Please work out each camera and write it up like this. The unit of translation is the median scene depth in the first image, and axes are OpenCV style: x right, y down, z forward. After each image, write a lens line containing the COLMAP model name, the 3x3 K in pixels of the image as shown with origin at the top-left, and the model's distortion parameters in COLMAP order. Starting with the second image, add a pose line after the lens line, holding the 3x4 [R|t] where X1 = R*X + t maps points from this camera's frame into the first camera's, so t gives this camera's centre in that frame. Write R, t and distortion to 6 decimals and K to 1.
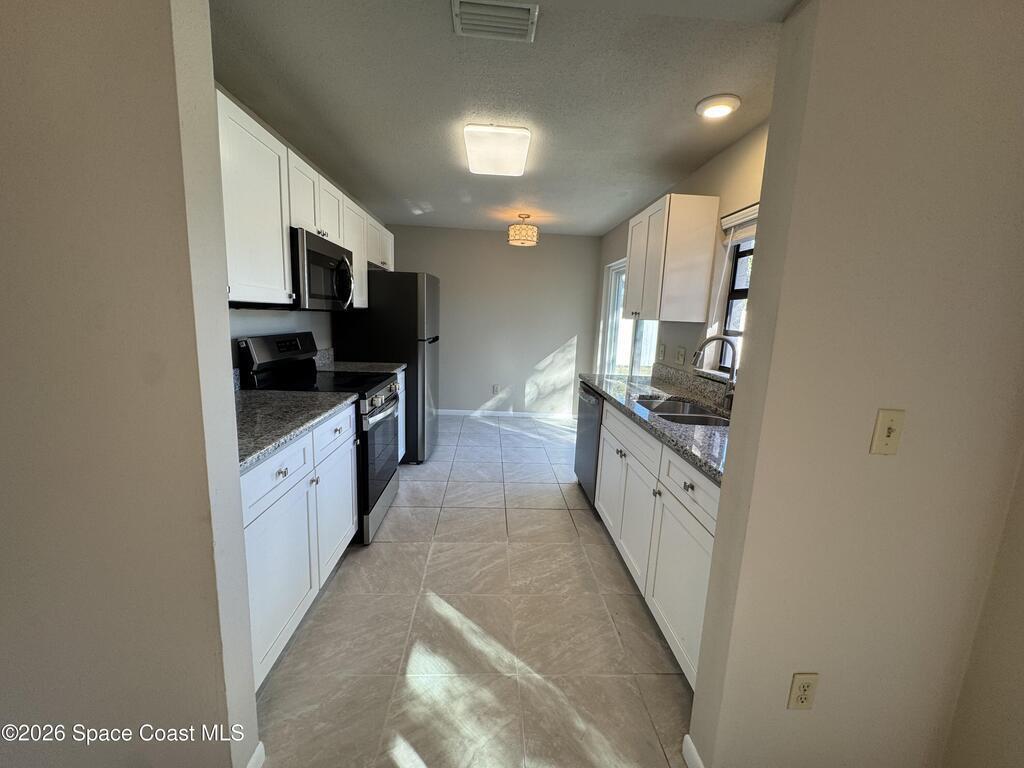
lens RADIAL K [[410.0, 0, 512.2], [0, 410.0, 381.4], [0, 0, 1]] dist [-0.000612, 0.000034]
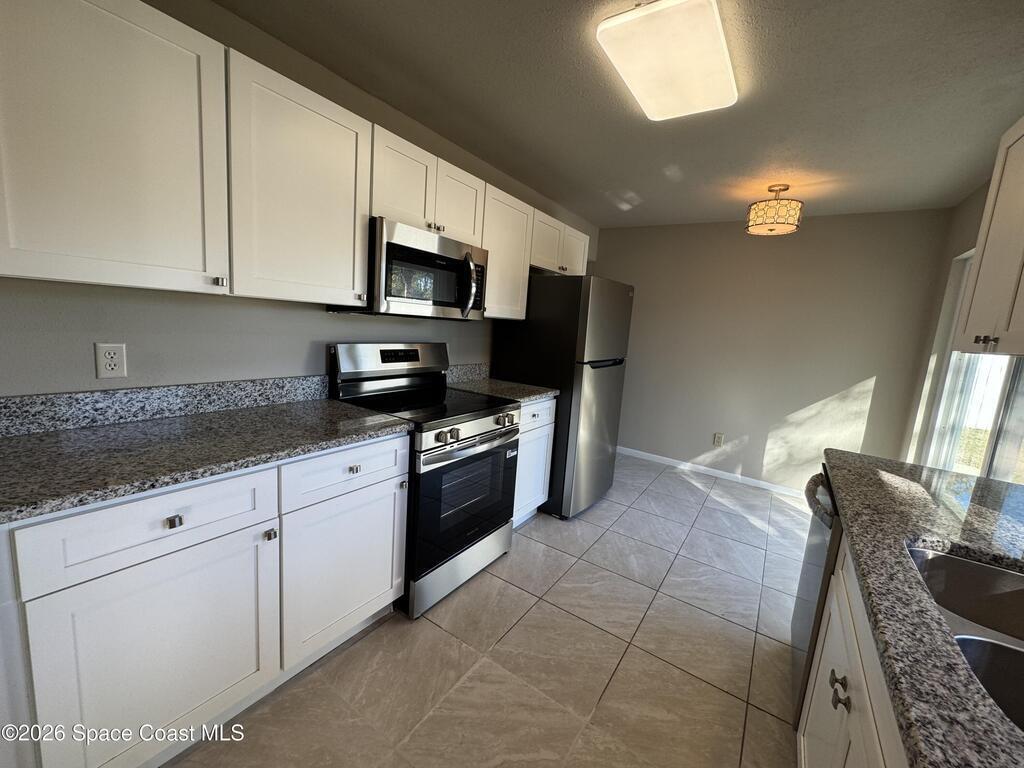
lens RADIAL K [[410.0, 0, 512.2], [0, 410.0, 381.4], [0, 0, 1]] dist [-0.000612, 0.000034]
pose [[0.797923, 0.106549, -0.593268, 0.168360], [-0.136639, 0.990604, -0.005865, -0.052851], [0.587068, 0.085743, 0.804984, 0.373776]]
